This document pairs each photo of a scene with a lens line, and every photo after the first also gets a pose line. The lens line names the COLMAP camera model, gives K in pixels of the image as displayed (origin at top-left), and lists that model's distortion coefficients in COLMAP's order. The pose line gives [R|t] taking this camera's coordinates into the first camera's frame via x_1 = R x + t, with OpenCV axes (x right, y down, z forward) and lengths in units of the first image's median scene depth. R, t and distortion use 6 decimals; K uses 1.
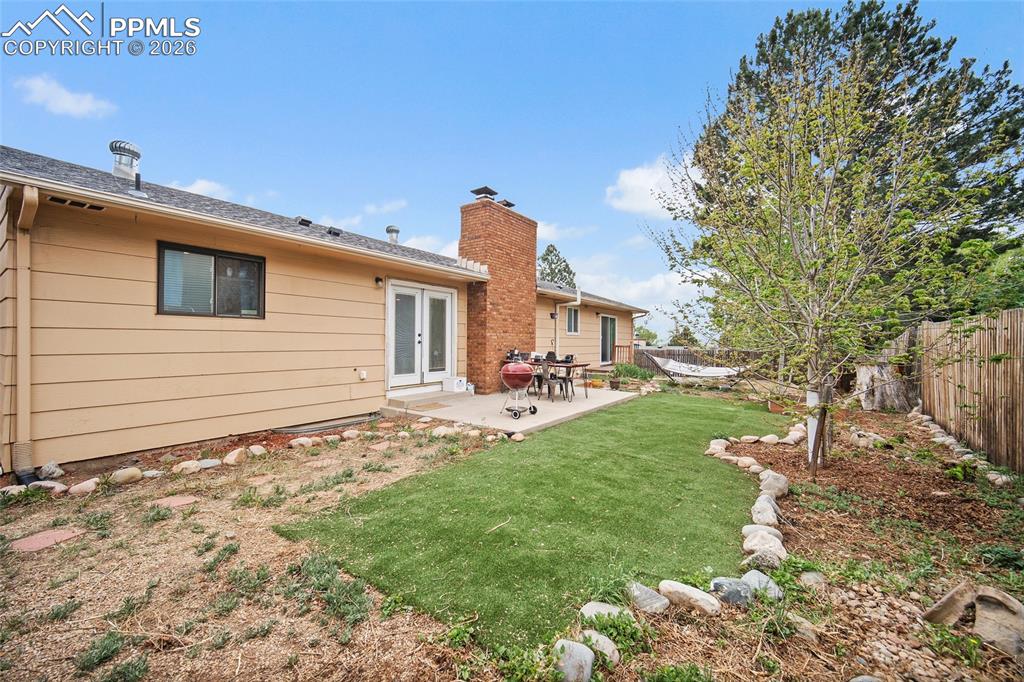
lens RADIAL K [[404.9, 0, 510.2], [0, 404.9, 336.9], [0, 0, 1]] dist [-0.003874, -0.000682]
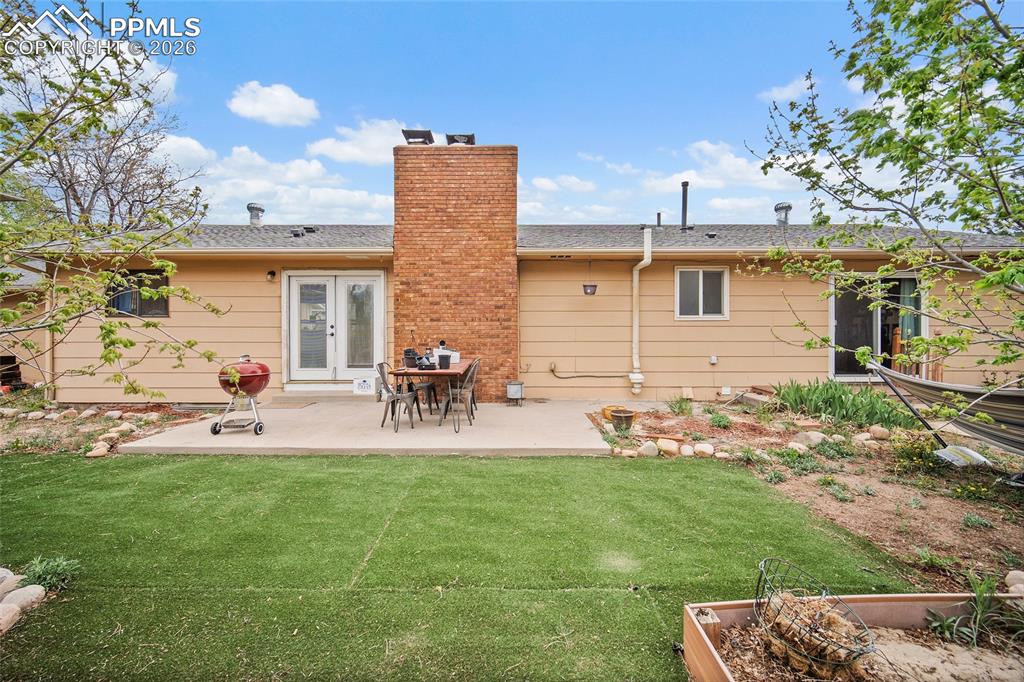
lens RADIAL K [[404.9, 0, 510.2], [0, 404.9, 336.9], [0, 0, 1]] dist [-0.003874, -0.000682]
pose [[0.575992, -0.000407, -0.817455, 0.713427], [0.014121, 0.999856, 0.009453, 0.014555], [0.817333, -0.016988, 0.575915, 0.756146]]
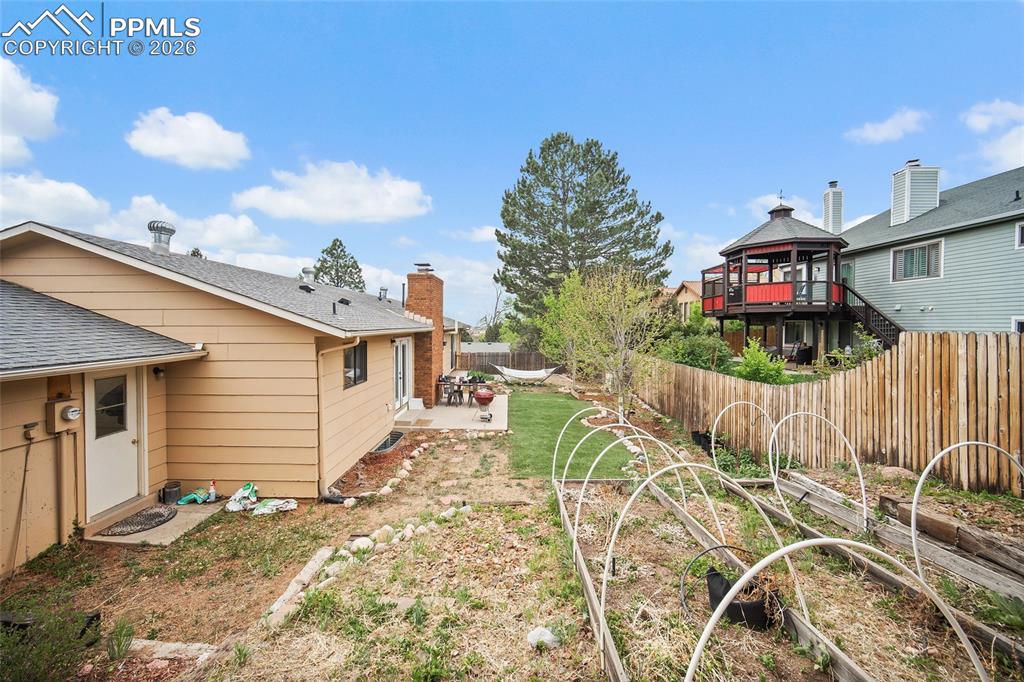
lens RADIAL K [[404.9, 0, 510.2], [0, 404.9, 336.9], [0, 0, 1]] dist [-0.003874, -0.000682]
pose [[0.823734, -0.021000, 0.566588, -0.669287], [-0.003306, 0.999119, 0.041839, -0.182433], [-0.566967, -0.036338, 0.822939, -0.368344]]
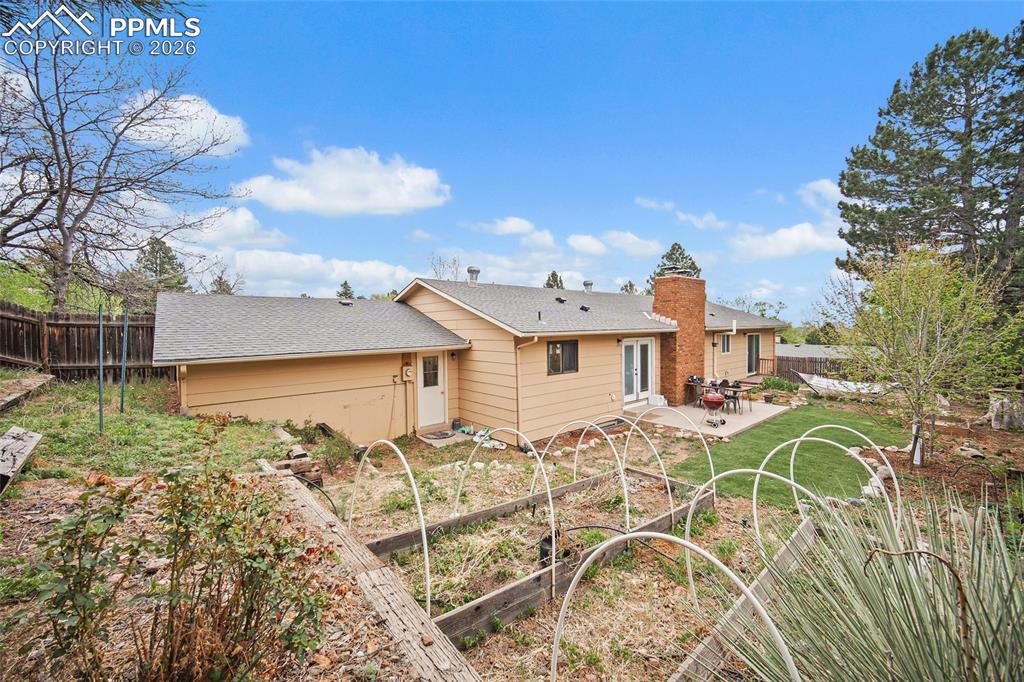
lens RADIAL K [[402.1, 0, 513.4], [0, 402.1, 340.0], [0, 0, 1]] dist [0.000857, 0.000107]
pose [[0.968709, -0.011014, -0.247956, -0.279966], [0.021616, 0.998963, 0.040076, -0.183116], [0.247258, -0.044181, 0.967942, -0.603257]]
